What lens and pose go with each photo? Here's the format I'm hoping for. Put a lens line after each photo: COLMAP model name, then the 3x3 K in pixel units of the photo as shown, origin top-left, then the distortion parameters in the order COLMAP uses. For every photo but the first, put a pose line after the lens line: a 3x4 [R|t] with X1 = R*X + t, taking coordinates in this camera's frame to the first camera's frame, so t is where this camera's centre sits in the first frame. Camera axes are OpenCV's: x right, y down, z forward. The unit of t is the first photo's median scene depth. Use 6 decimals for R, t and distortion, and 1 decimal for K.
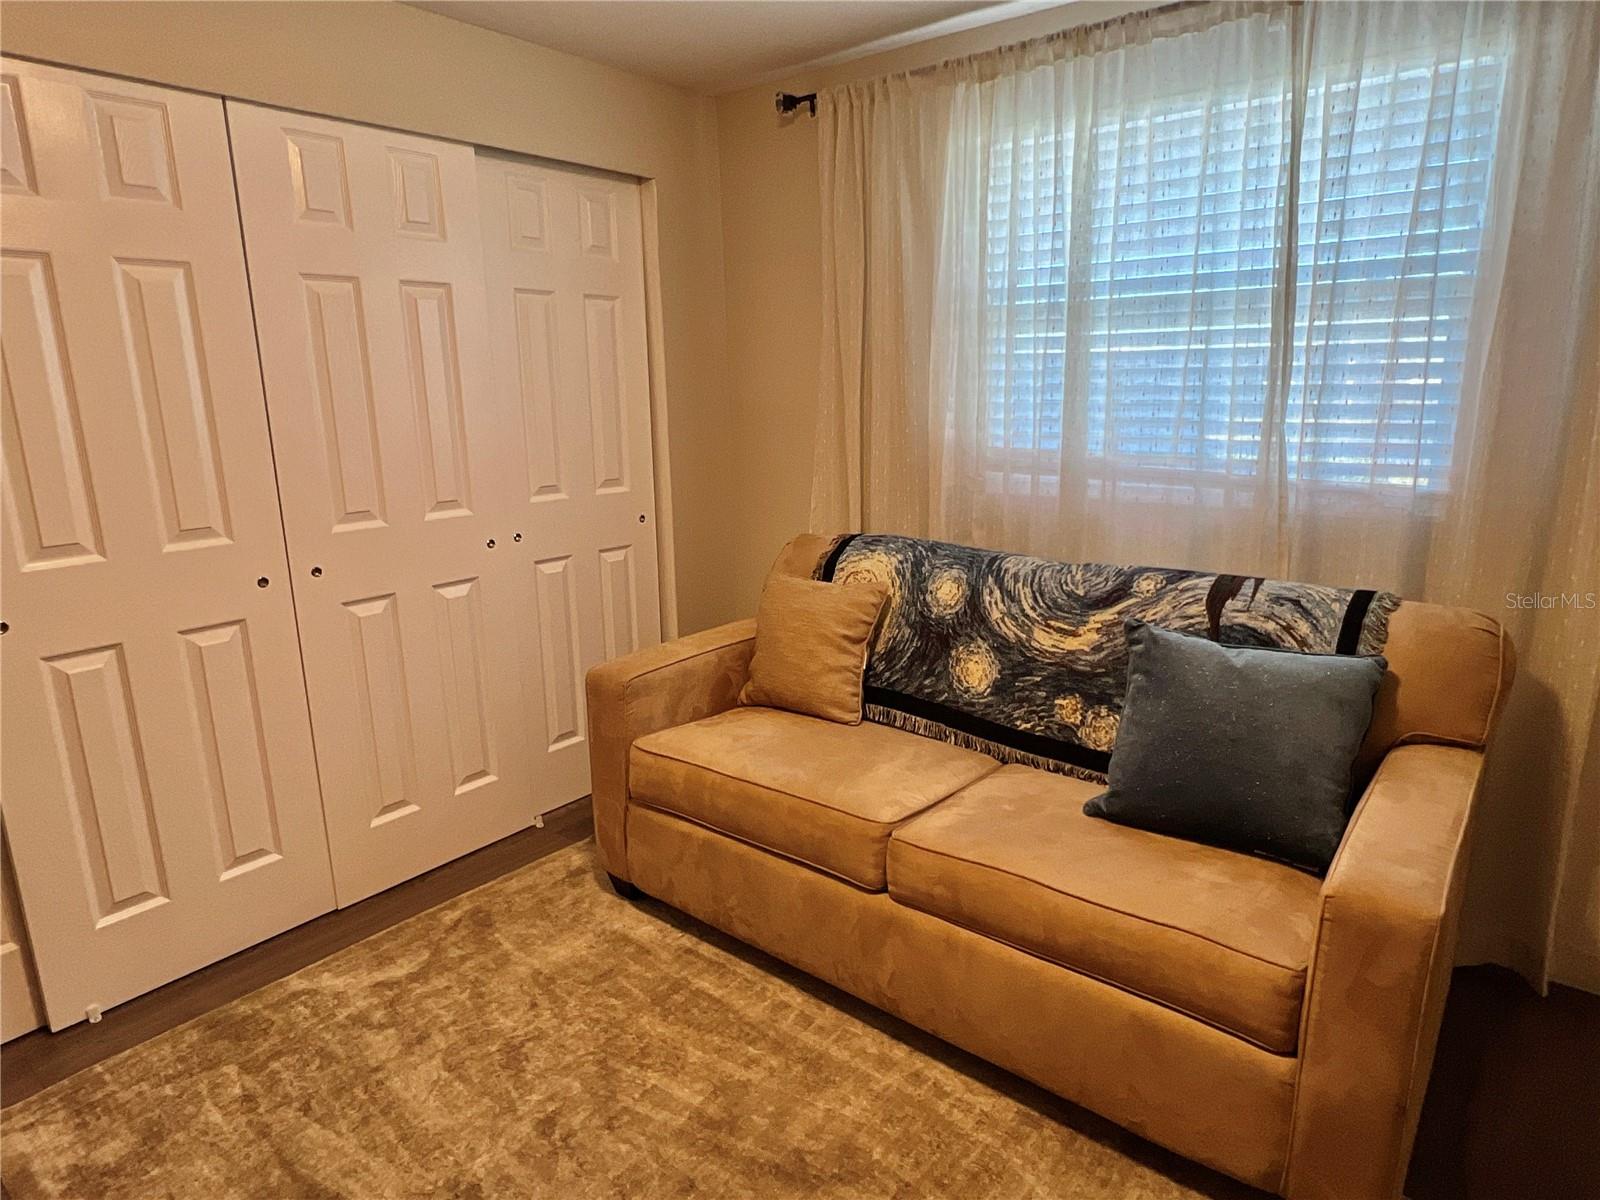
lens RADIAL K [[926.8, 0, 797.0], [0, 926.8, 597.7], [0, 0, 1]] dist [-0.003925, -0.001299]
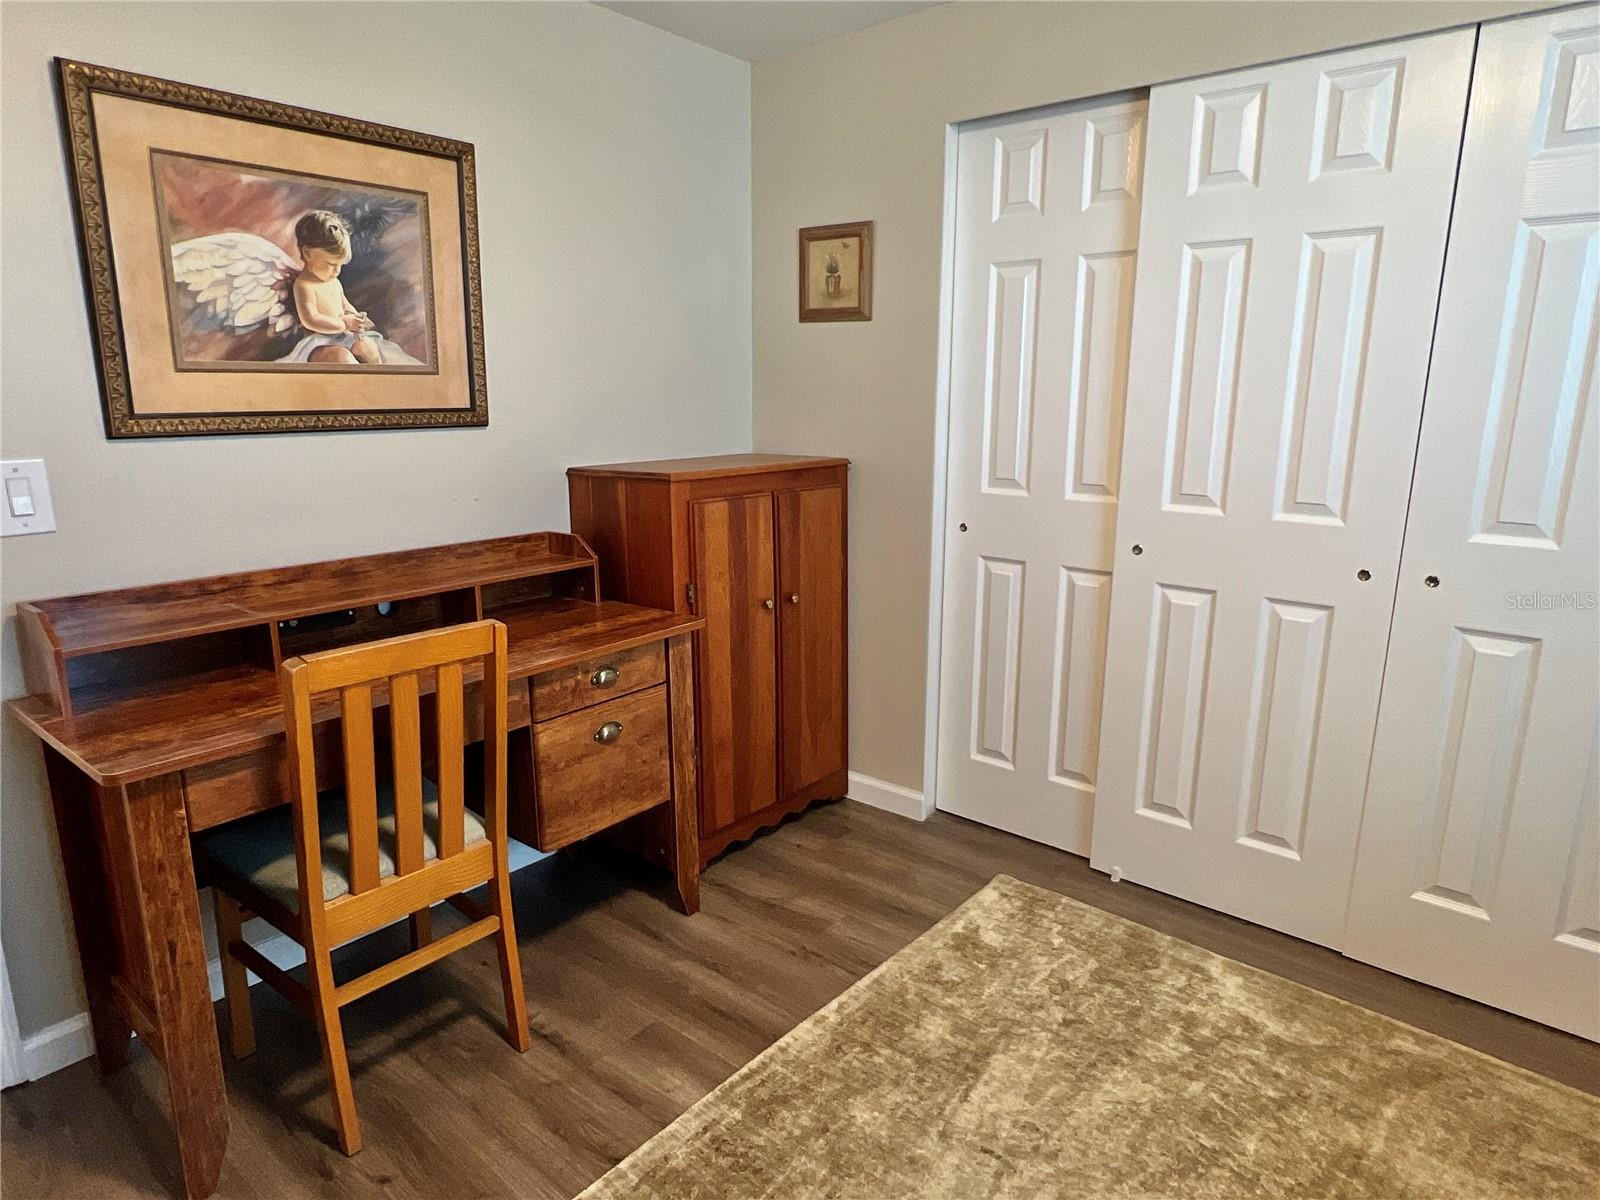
lens RADIAL K [[978.1, 0, 796.2], [0, 978.1, 595.2], [0, 0, 1]] dist [0.002798, -0.001777]
pose [[-0.022859, 0.244175, -0.969462, 0.399197], [-0.228025, 0.942881, 0.242857, -0.111066], [0.973387, 0.226613, 0.034125, 0.450988]]
